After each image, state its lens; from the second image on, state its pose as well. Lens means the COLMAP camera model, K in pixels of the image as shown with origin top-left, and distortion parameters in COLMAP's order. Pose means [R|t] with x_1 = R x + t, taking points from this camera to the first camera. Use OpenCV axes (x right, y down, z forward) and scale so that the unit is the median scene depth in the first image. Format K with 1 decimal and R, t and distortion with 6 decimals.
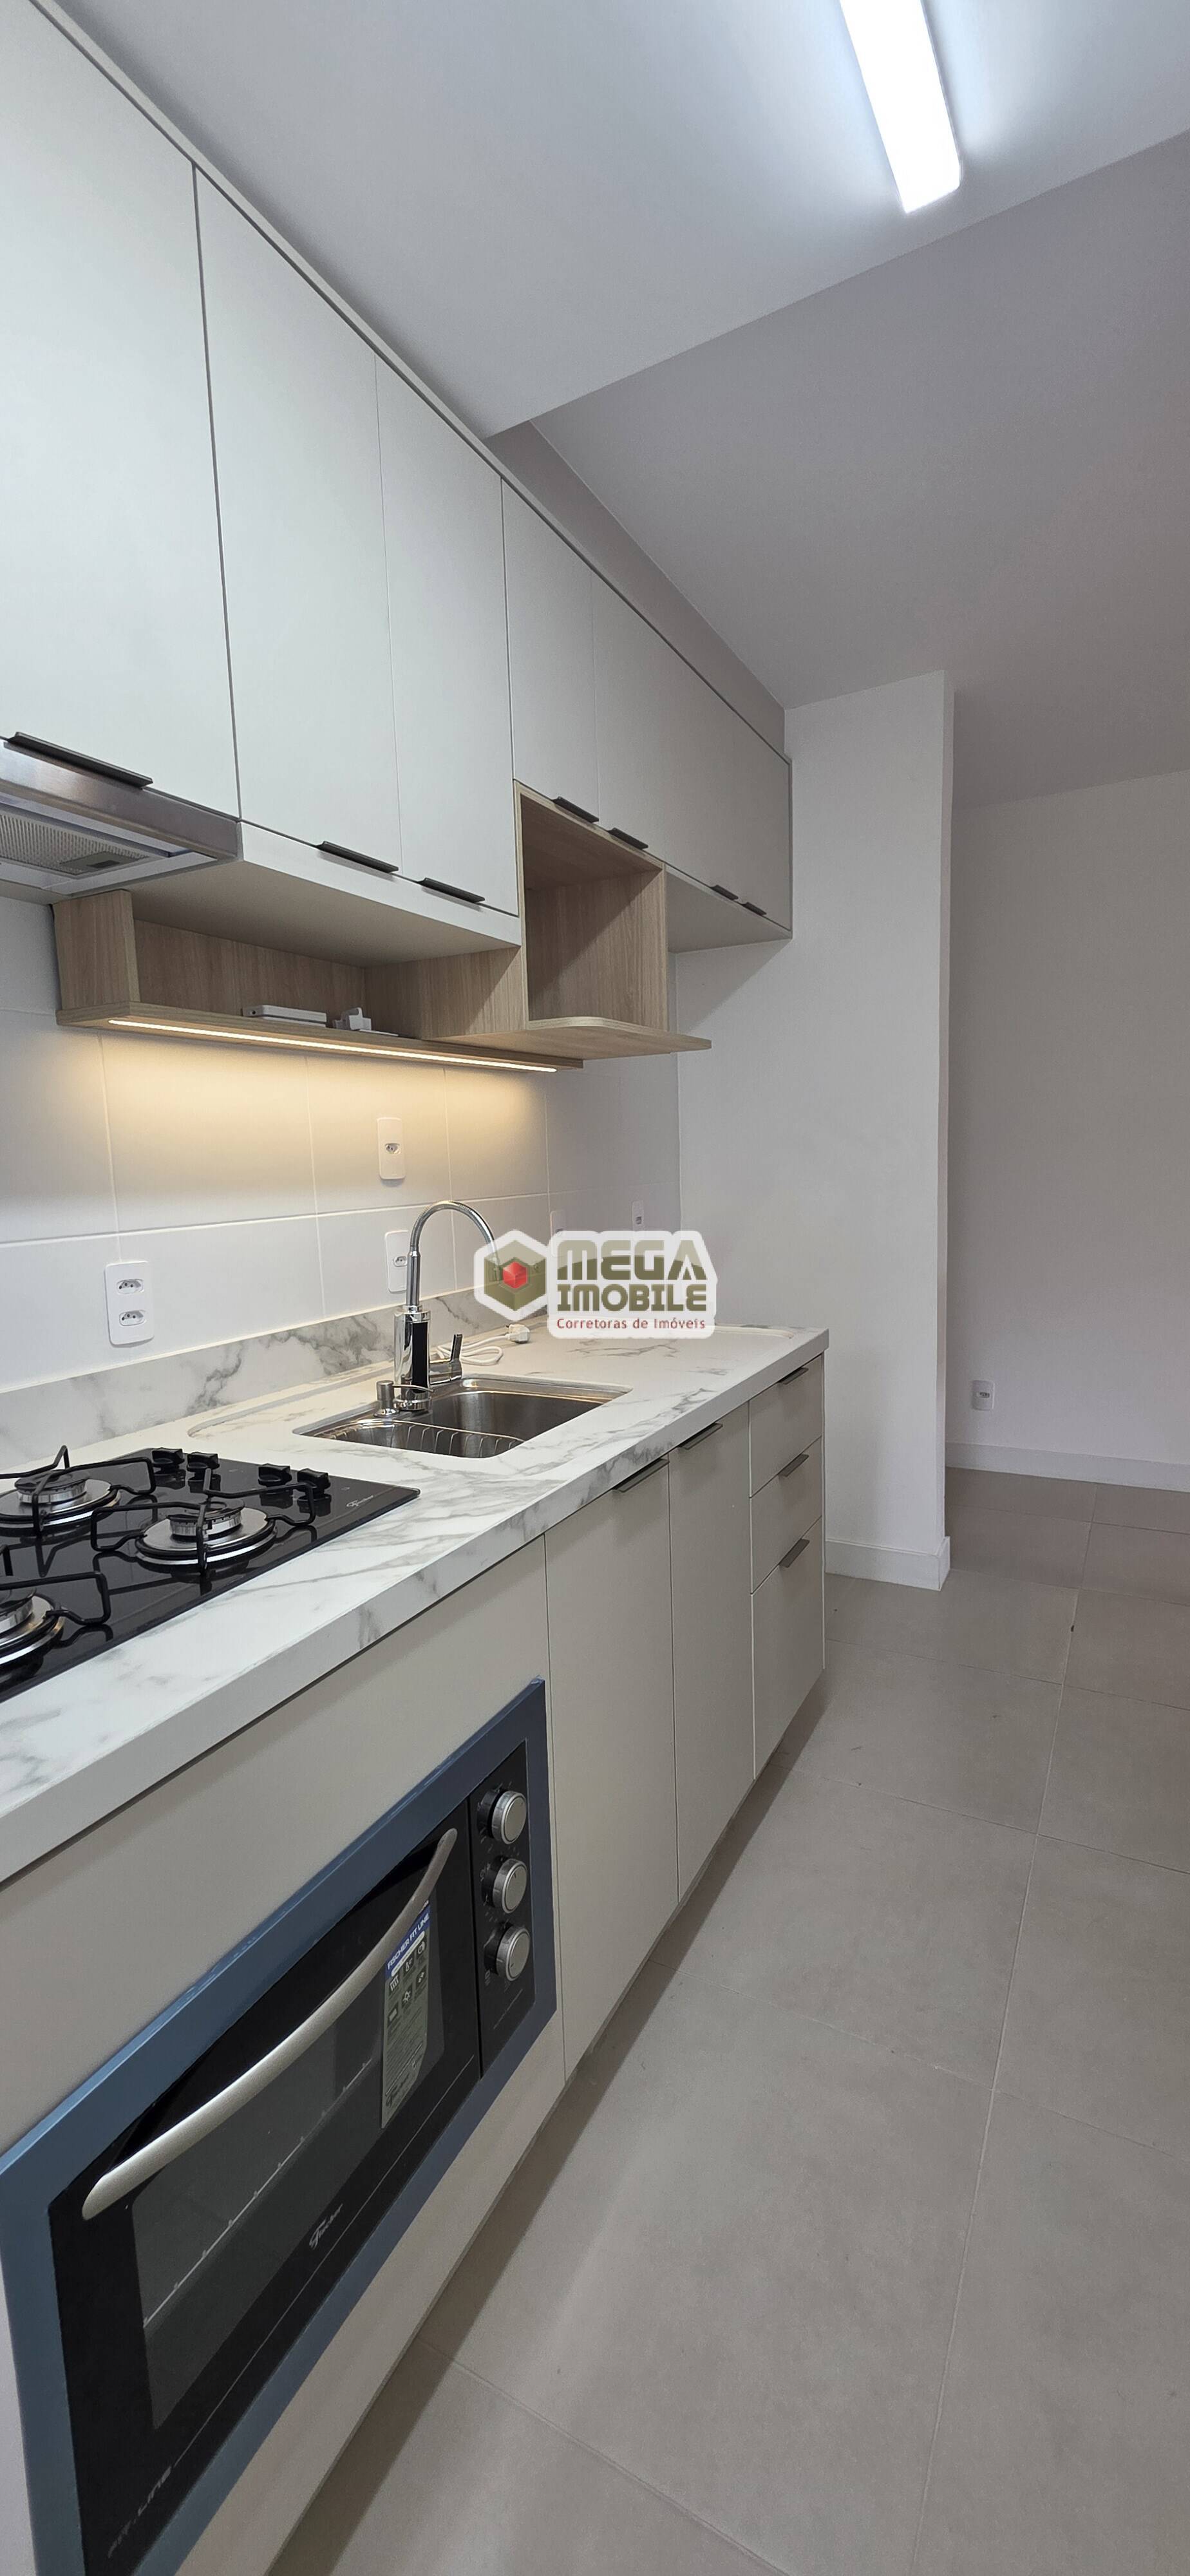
lens RADIAL K [[1026.5, 0, 600.9], [0, 1026.5, 1279.2], [0, 0, 1]] dist [0.002108, -0.000148]
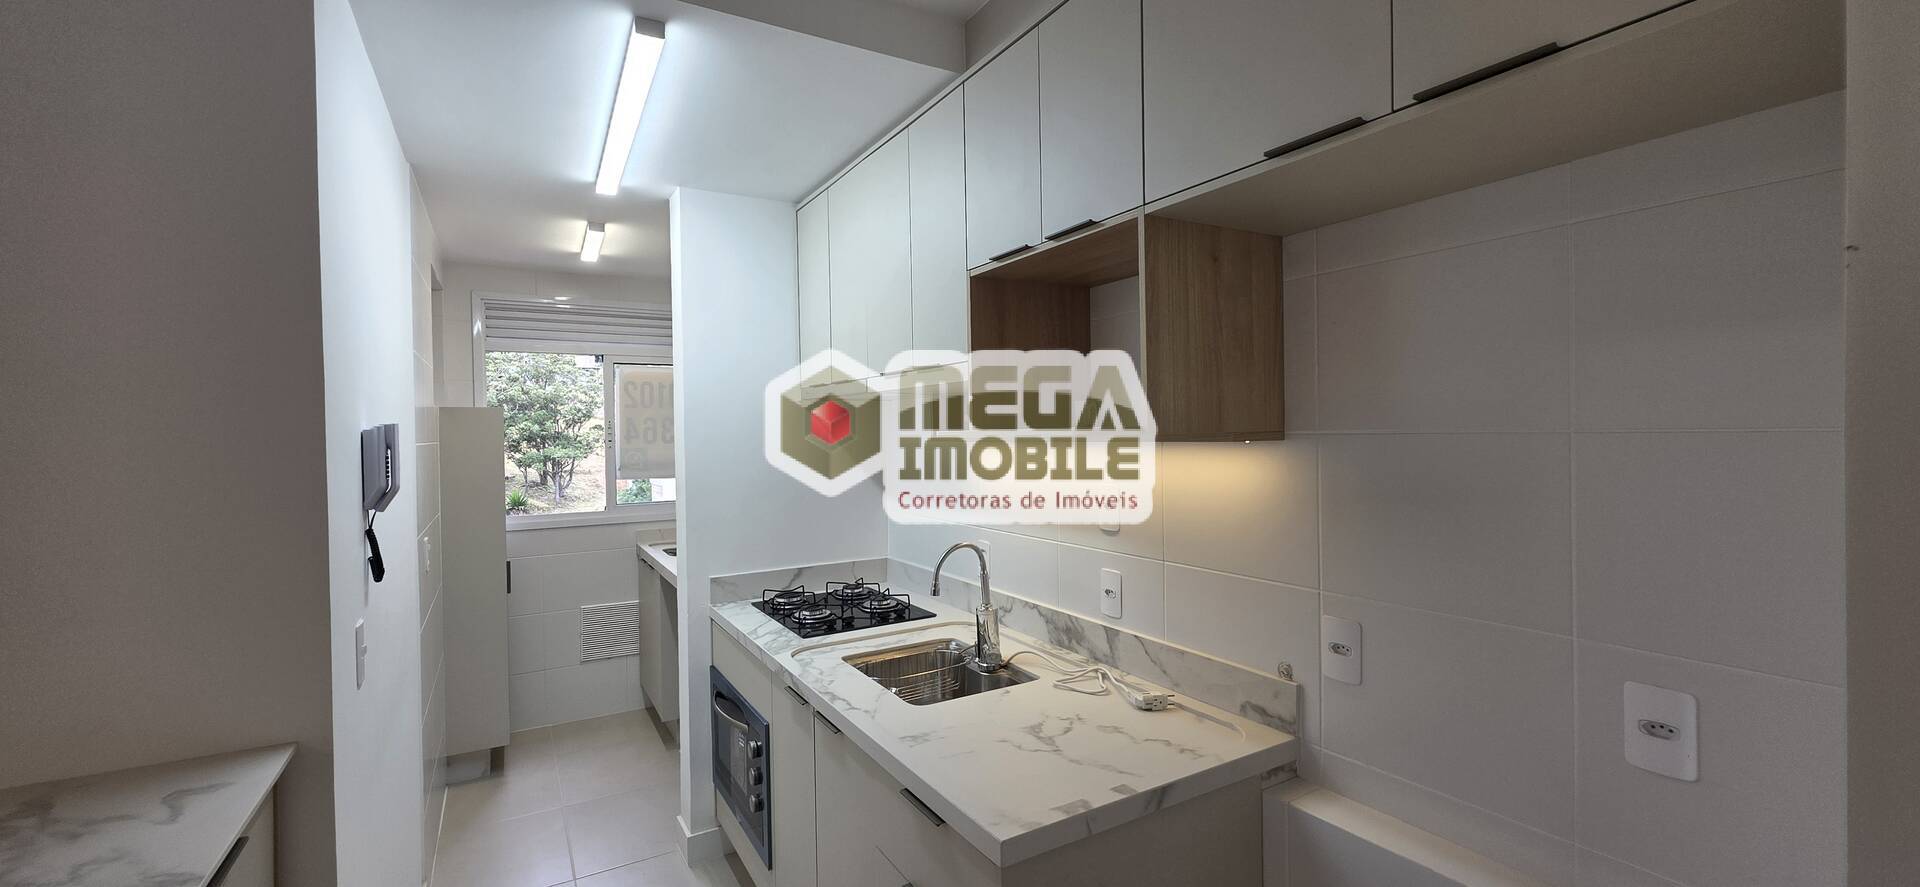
lens RADIAL K [[765.1, 0, 957.5], [0, 765.1, 427.1], [0, 0, 1]] dist [0.002108, -0.000148]
pose [[-0.515626, 0.037209, -0.856006, 0.822238], [-0.069160, 0.993989, 0.084866, -0.334239], [0.854018, 0.102961, -0.509953, 1.478585]]
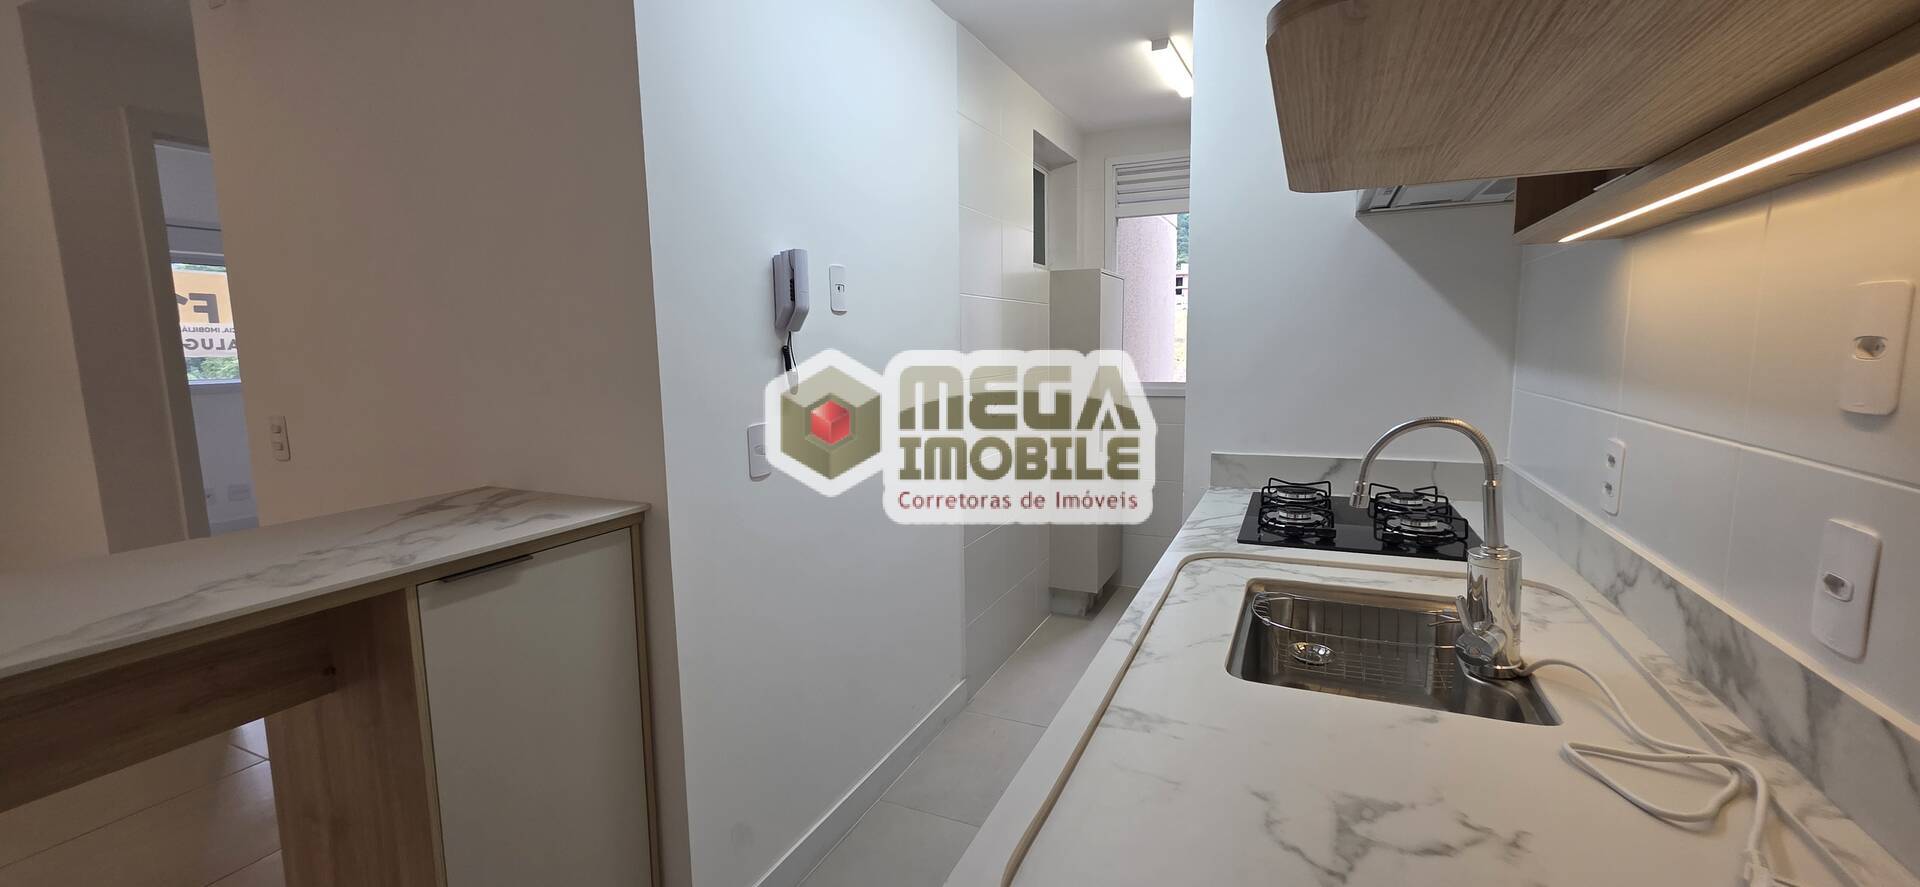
lens RADIAL K [[765.1, 0, 964.7], [0, 765.1, 443.1], [0, 0, 1]] dist [0.002108, -0.000148]
pose [[-0.996294, 0.057768, -0.063722, 0.251473], [0.040238, 0.967847, 0.248299, -0.208860], [0.076017, 0.244814, -0.966585, 1.461227]]
